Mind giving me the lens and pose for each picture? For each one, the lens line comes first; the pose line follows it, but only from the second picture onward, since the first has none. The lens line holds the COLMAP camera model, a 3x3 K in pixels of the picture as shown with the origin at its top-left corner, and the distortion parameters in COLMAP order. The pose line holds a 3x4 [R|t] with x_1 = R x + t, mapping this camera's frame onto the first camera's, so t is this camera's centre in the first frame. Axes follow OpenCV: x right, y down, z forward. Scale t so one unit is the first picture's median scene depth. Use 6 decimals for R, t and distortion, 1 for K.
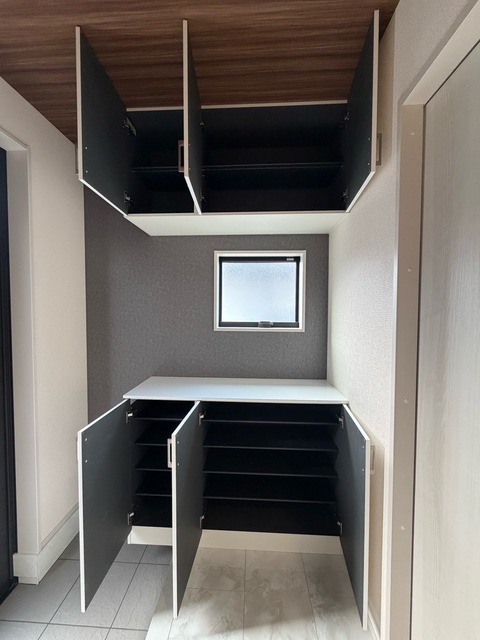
lens RADIAL K [[254.8, 0, 240.6], [0, 254.8, 316.7], [0, 0, 1]] dist [-0.003272, -0.000294]
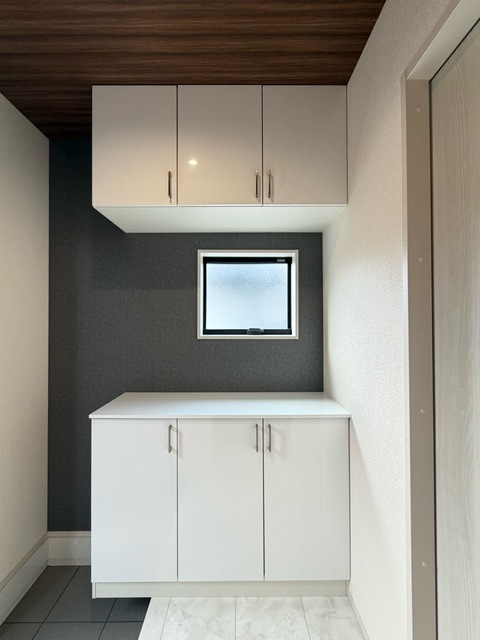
lens RADIAL K [[254.8, 0, 239.1], [0, 254.8, 323.7], [0, 0, 1]] dist [-0.003272, -0.000294]
pose [[0.998377, -0.006136, 0.056611, -0.010104], [0.008769, 0.998886, -0.046375, 0.045399], [-0.056263, 0.046796, 0.997319, 0.104623]]
